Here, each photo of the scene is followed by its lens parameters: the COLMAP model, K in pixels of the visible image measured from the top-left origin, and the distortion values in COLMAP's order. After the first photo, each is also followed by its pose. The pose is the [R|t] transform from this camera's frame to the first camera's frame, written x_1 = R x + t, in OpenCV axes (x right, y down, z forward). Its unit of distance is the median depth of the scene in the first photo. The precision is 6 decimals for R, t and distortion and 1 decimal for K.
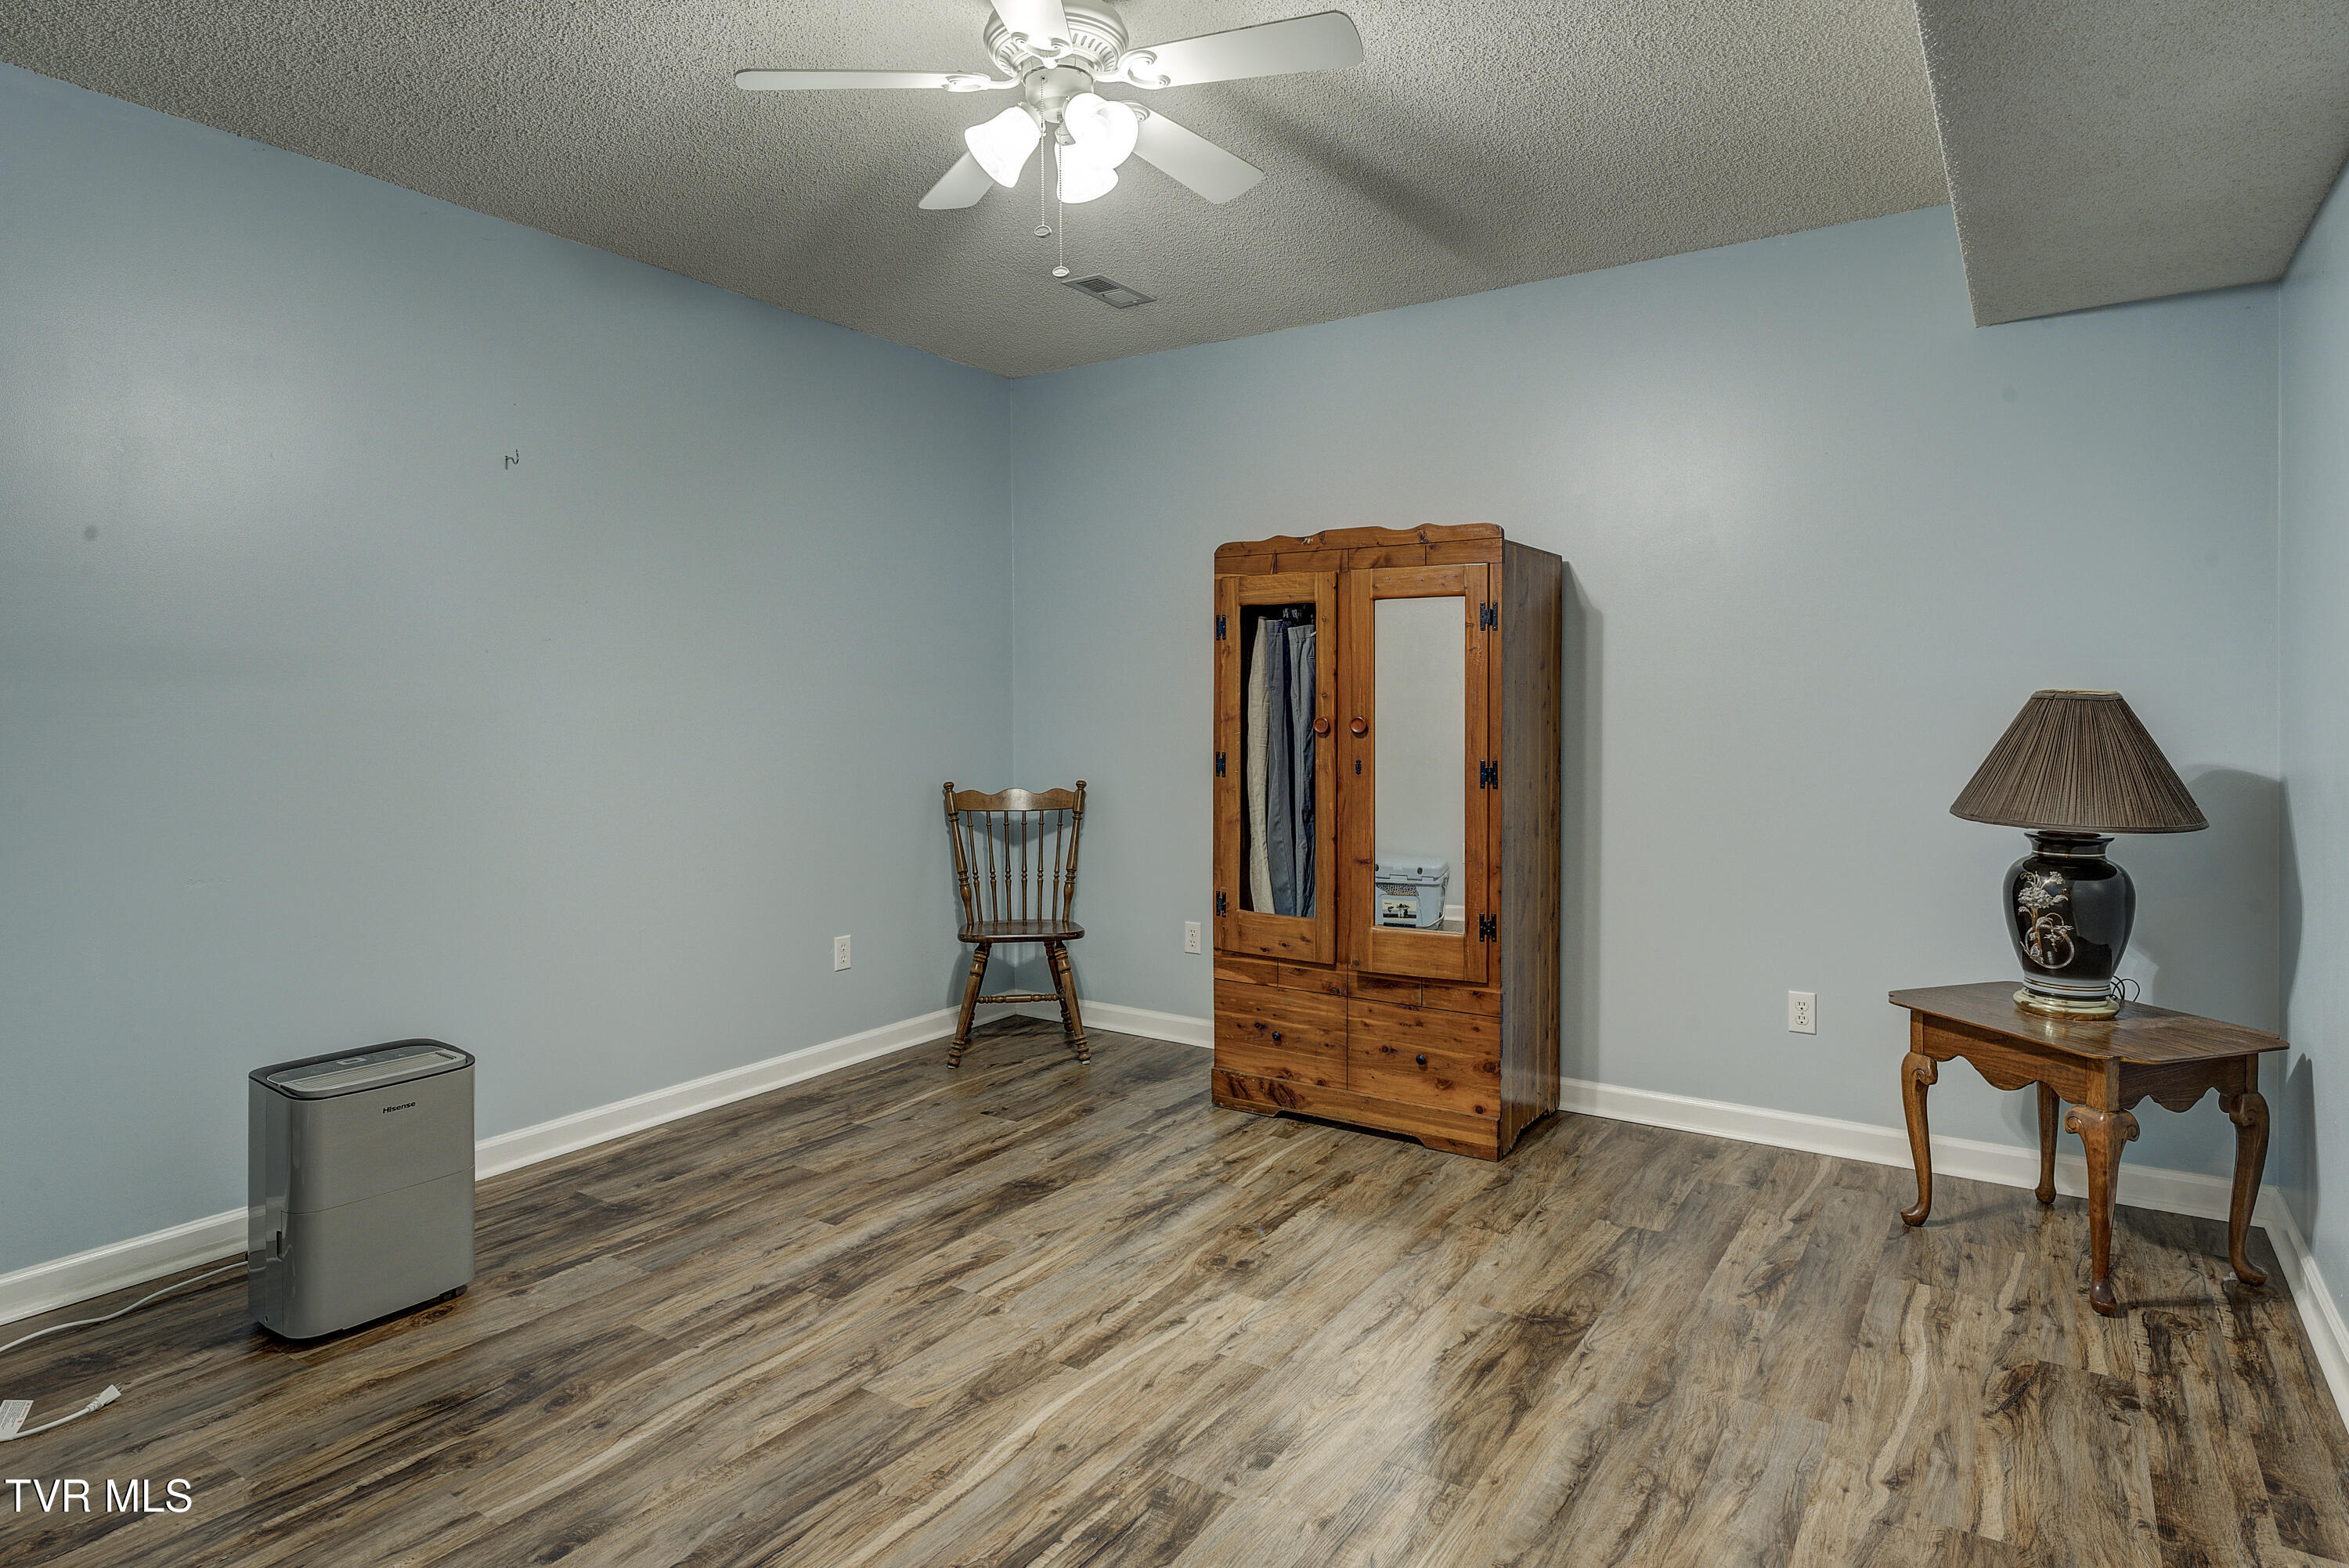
lens RADIAL K [[1309.2, 0, 1177.5], [0, 1309.2, 723.2], [0, 0, 1]] dist [-0.001606, 0.000970]
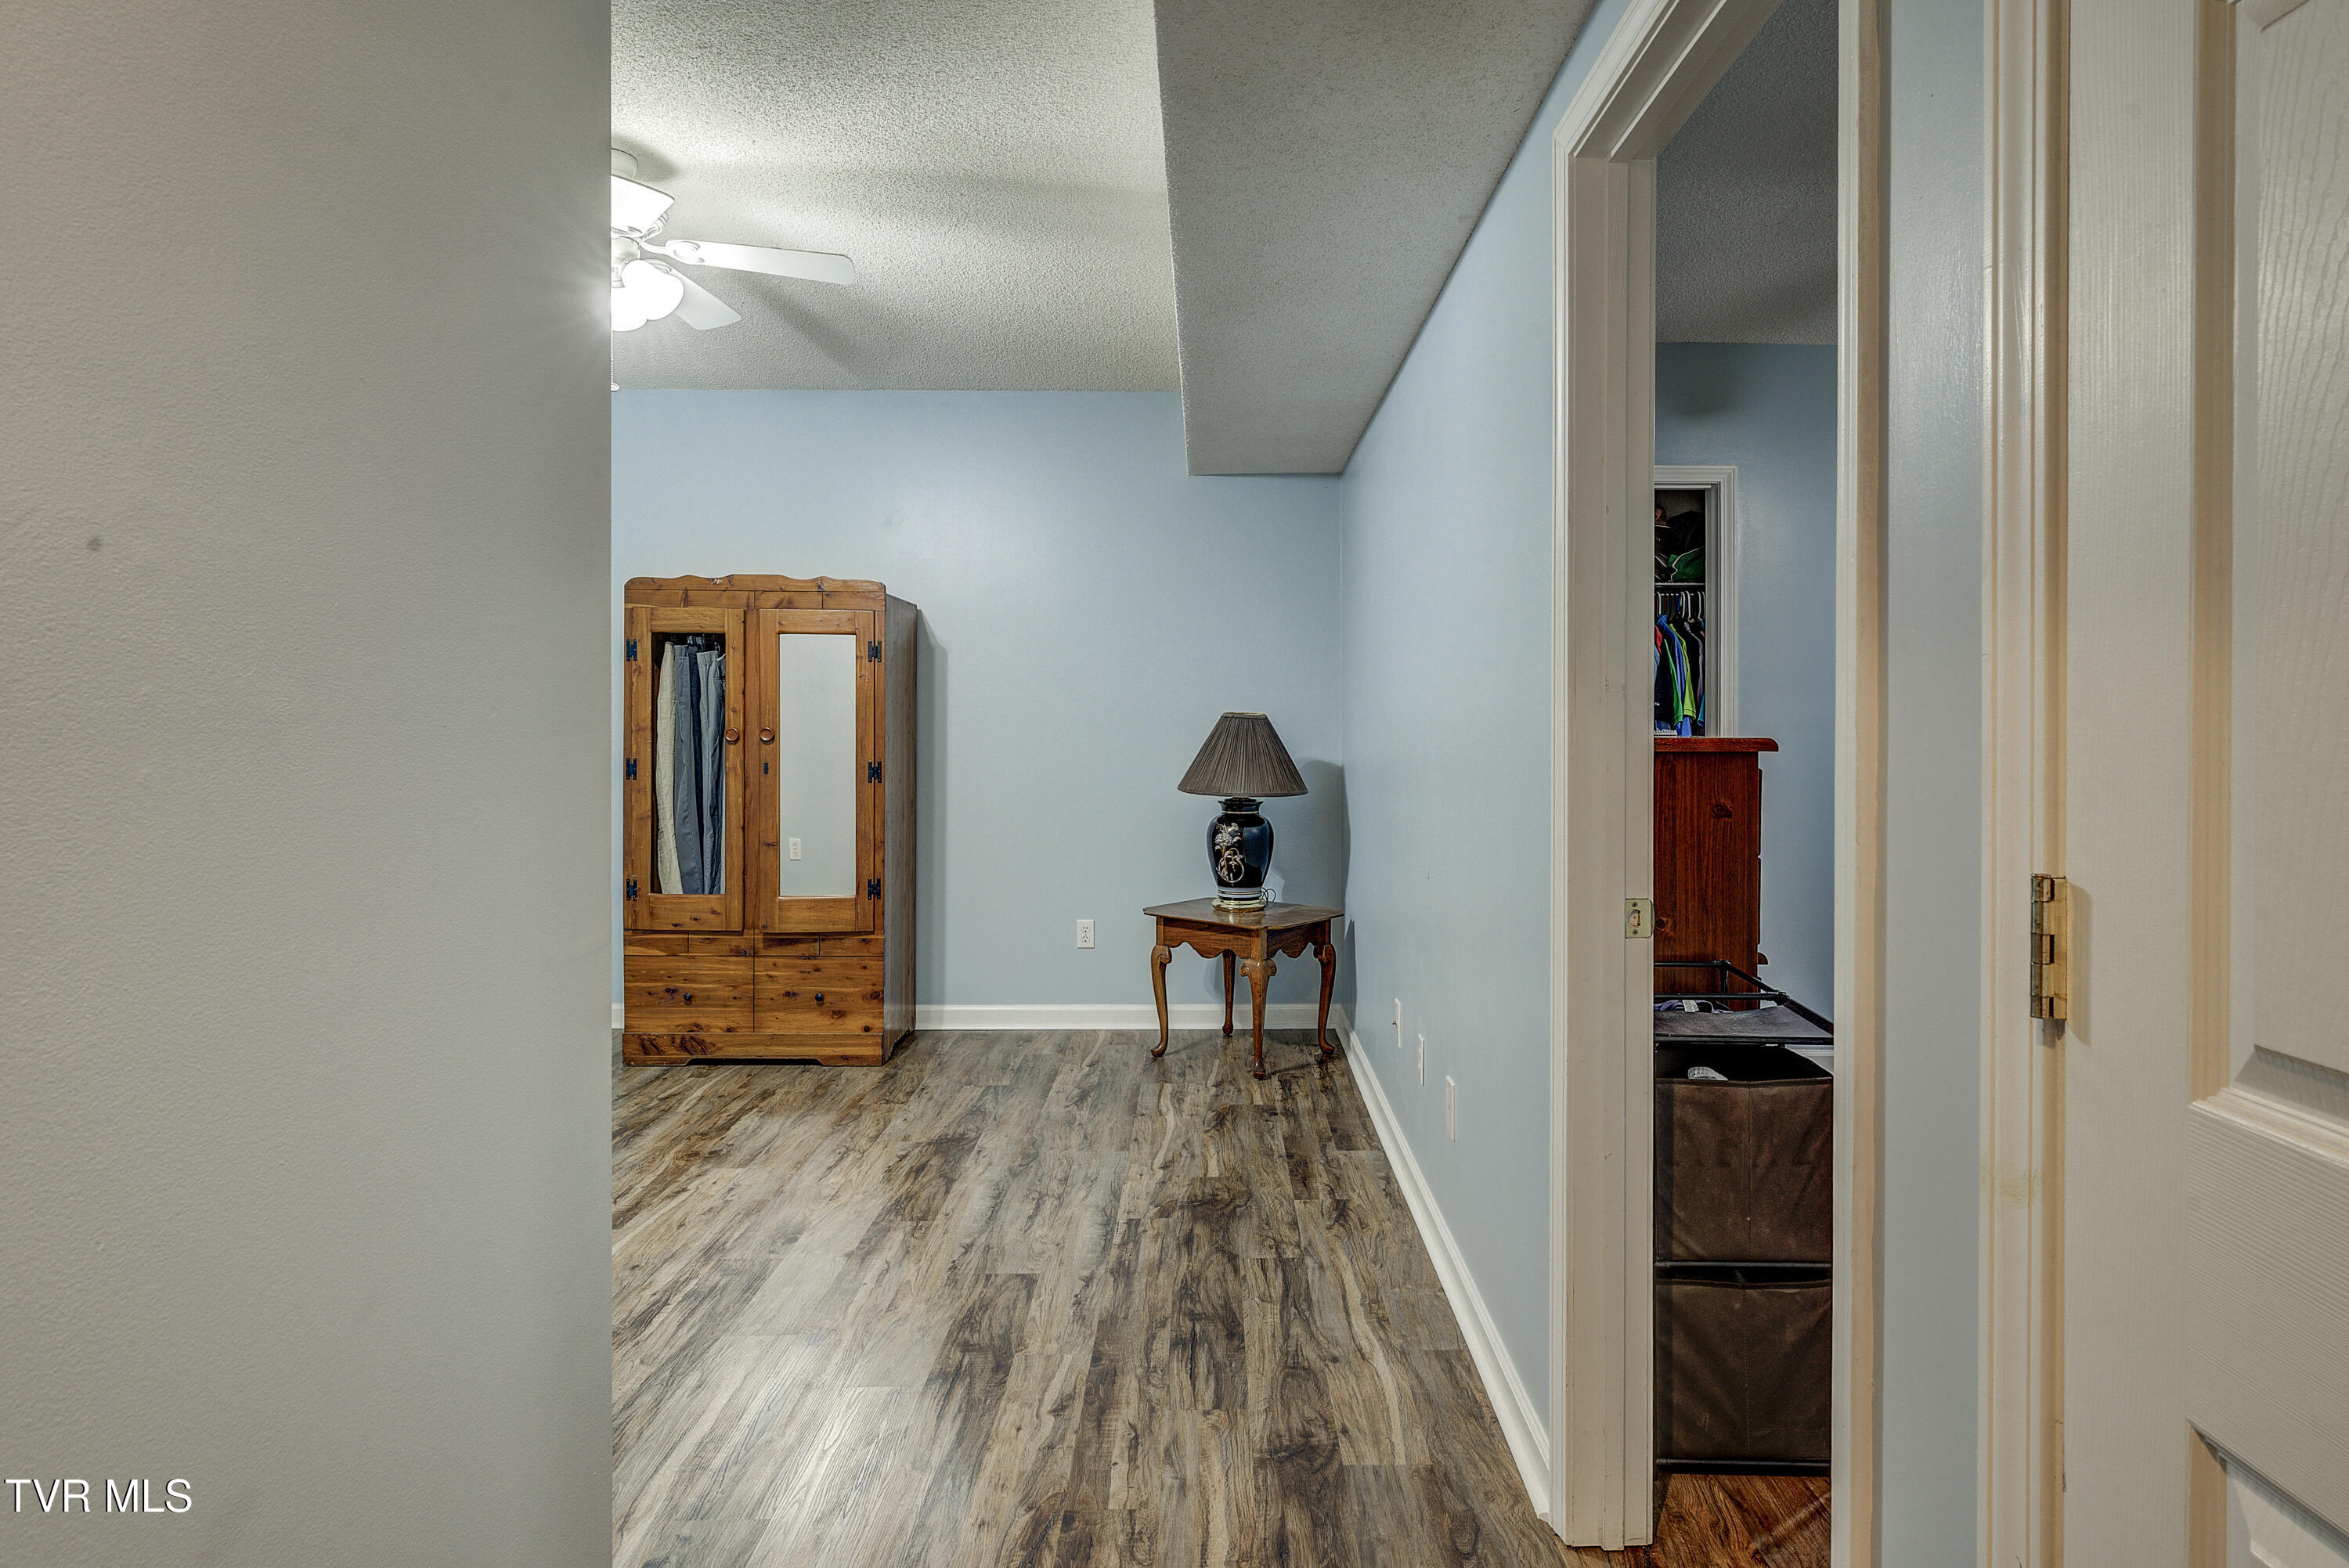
lens RADIAL K [[1309.2, 0, 1177.5], [0, 1309.2, 723.2], [0, 0, 1]] dist [-0.001606, 0.000970]
pose [[0.844797, 0.004704, 0.535067, -0.268961], [0.001211, 0.999942, -0.010704, 0.006264], [-0.535086, 0.009691, 0.844742, -0.350720]]
